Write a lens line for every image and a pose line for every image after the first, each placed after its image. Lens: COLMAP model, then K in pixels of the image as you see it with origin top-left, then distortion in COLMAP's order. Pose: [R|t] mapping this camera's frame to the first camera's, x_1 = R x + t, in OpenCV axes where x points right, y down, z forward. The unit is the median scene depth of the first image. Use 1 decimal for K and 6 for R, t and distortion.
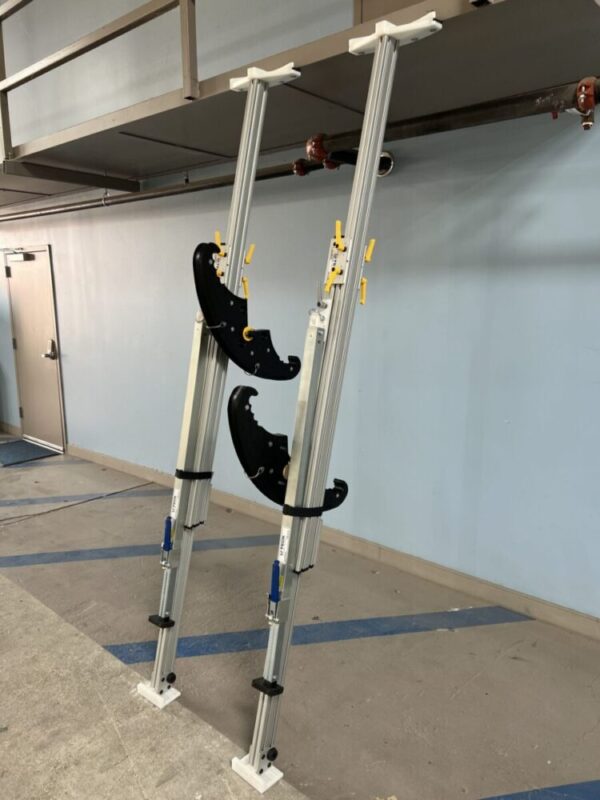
lens RADIAL K [[610.9, 0, 300.0], [0, 610.9, 400.0], [0, 0, 1]] dist [0.054837, -0.054102]
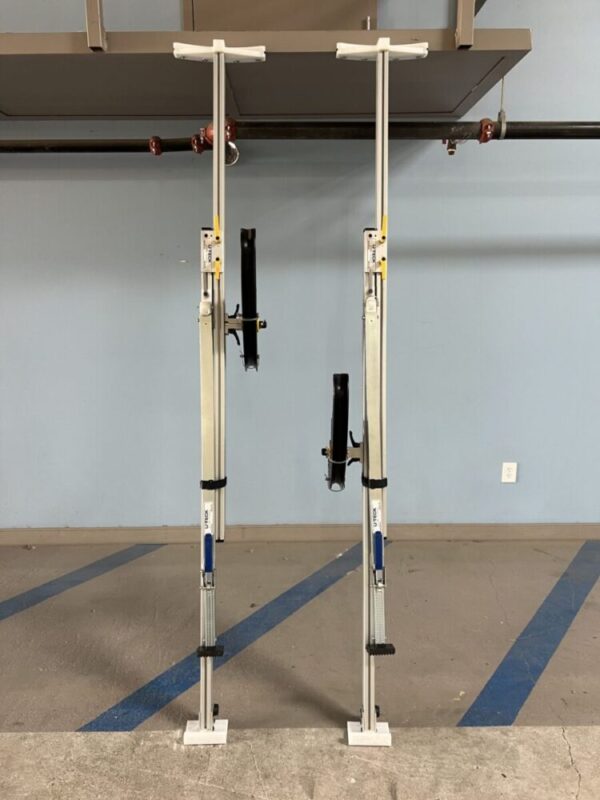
lens RADIAL K [[610.9, 0, 300.0], [0, 610.9, 400.0], [0, 0, 1]] dist [0.054837, -0.054102]
pose [[0.733894, -0.140028, 0.664674, -0.599037], [0.128574, 0.989469, 0.066488, -0.038365], [-0.666984, 0.036665, 0.744169, 0.208951]]
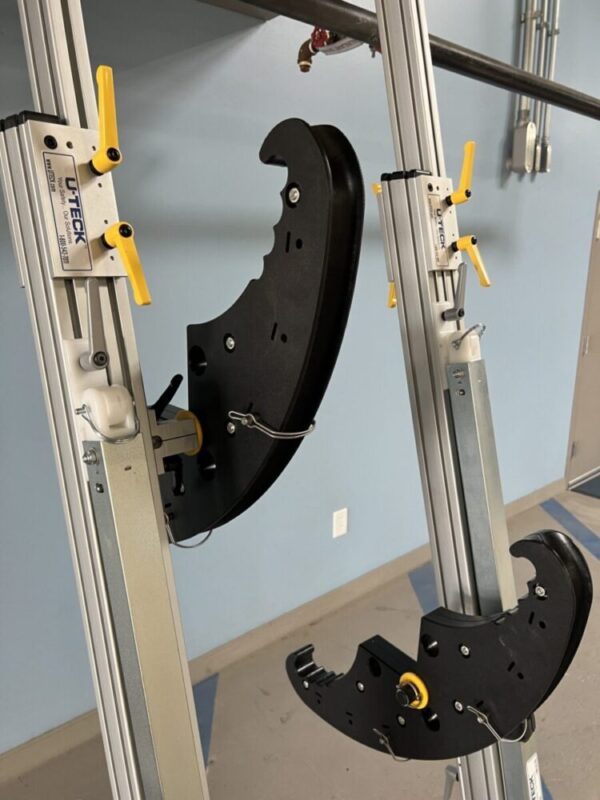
lens RADIAL K [[610.9, 0, 300.0], [0, 610.9, 400.0], [0, 0, 1]] dist [0.054837, -0.054102]
pose [[0.118555, -0.228710, 0.966249, -0.347422], [0.184668, 0.961213, 0.204860, -0.156077], [-0.975624, 0.154148, 0.156192, 0.783520]]
